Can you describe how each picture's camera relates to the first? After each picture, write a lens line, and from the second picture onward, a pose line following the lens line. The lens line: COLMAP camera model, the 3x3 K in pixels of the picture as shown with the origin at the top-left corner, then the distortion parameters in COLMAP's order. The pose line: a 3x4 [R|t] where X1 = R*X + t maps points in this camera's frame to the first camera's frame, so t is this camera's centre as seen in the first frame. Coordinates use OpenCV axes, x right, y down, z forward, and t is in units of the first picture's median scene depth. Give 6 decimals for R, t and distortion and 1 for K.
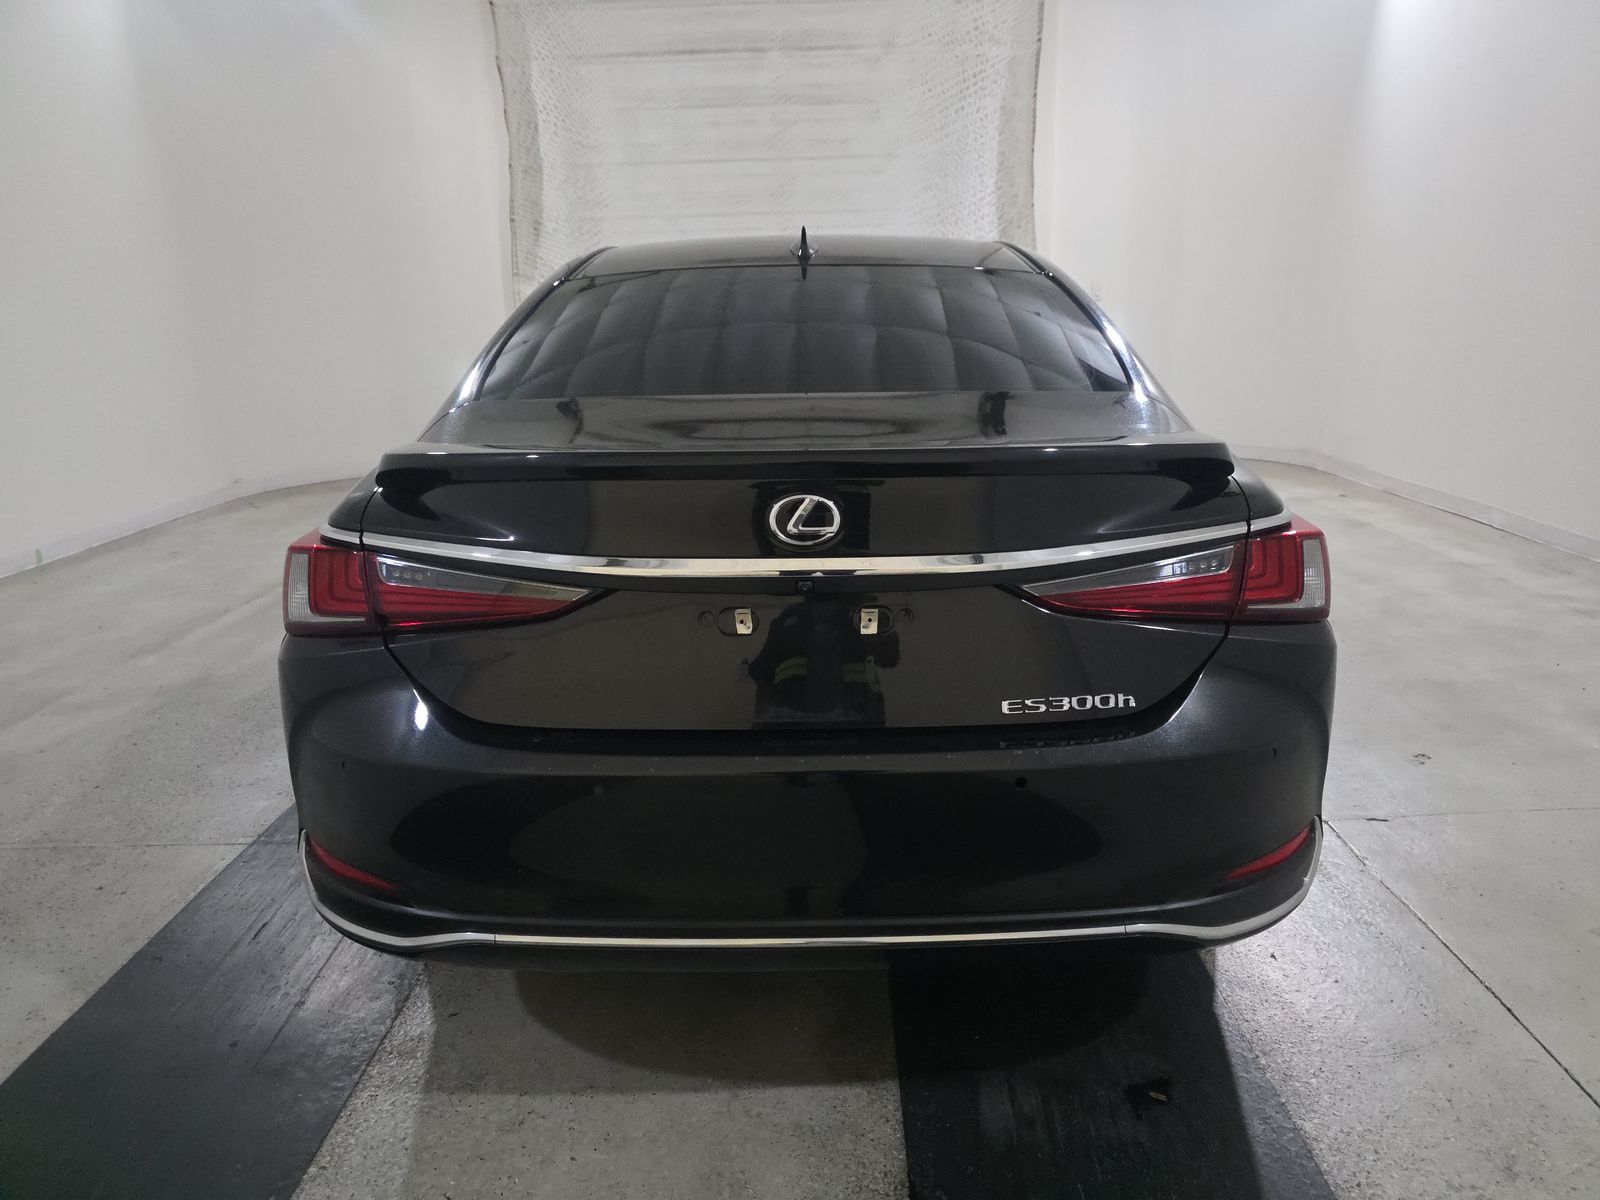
lens RADIAL K [[1074.9, 0, 808.4], [0, 1074.9, 604.6], [0, 0, 1]] dist [0.034152, -0.028693]
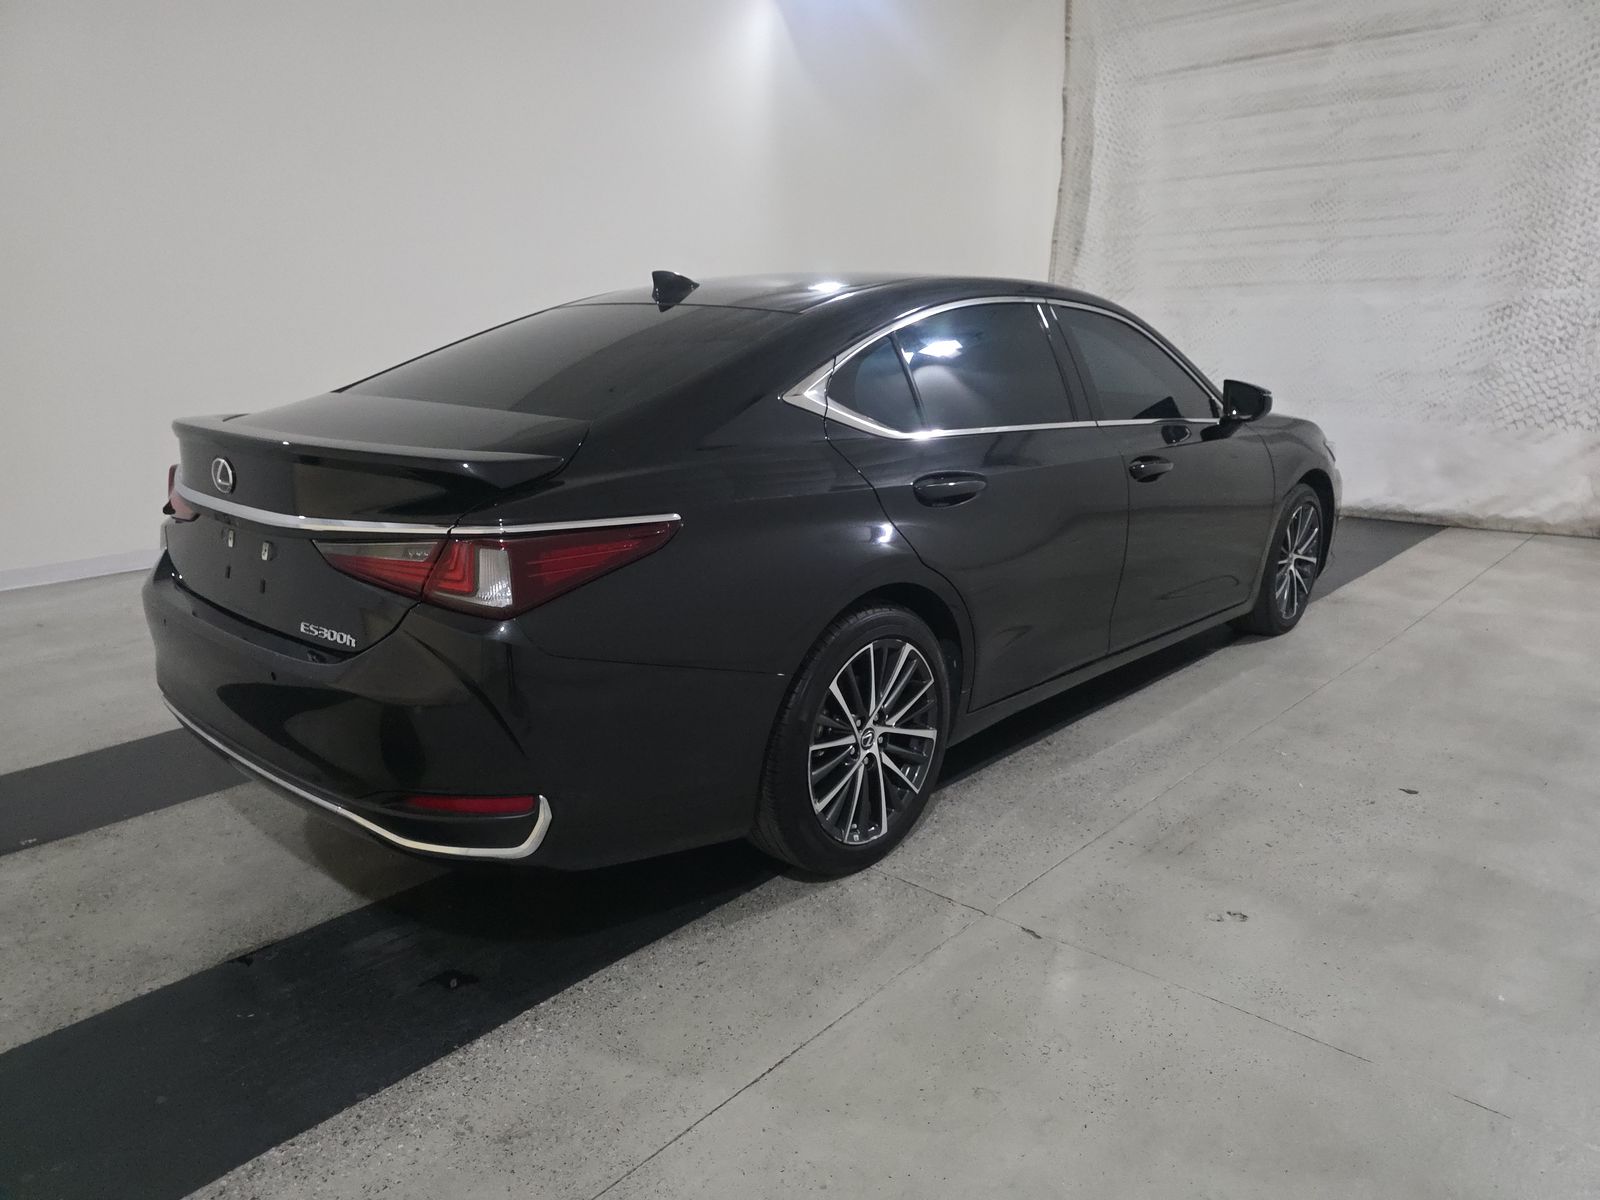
lens RADIAL K [[1074.9, 0, 804.6], [0, 1074.9, 604.0], [0, 0, 1]] dist [0.034152, -0.028693]
pose [[0.743491, 0.187782, -0.641840, 0.298843], [-0.191856, 0.979316, 0.064275, -0.028885], [0.640634, 0.075353, 0.764140, 0.061835]]
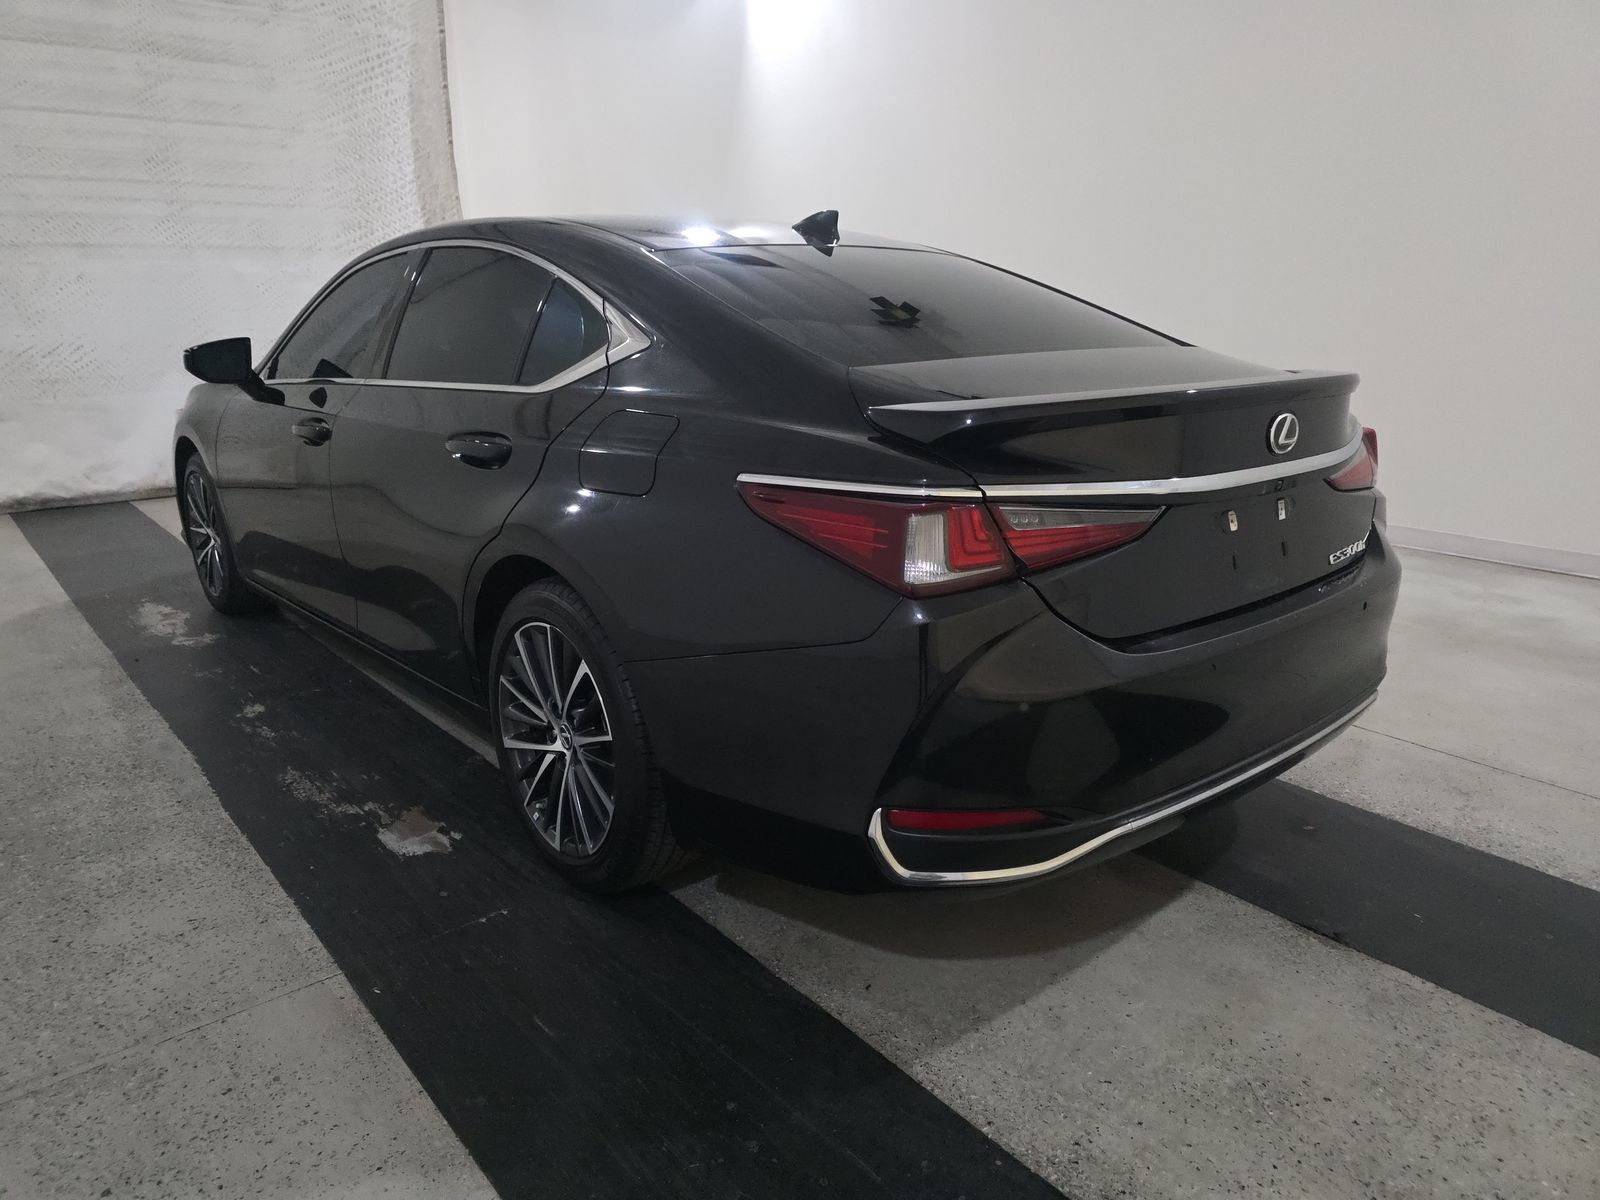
lens RADIAL K [[1074.9, 0, 799.2], [0, 1074.9, 590.2], [0, 0, 1]] dist [0.034152, -0.028693]
pose [[0.759638, -0.154927, 0.631623, -0.238162], [0.164324, 0.985421, 0.044079, -0.008285], [-0.629243, 0.070306, 0.774022, 0.063262]]
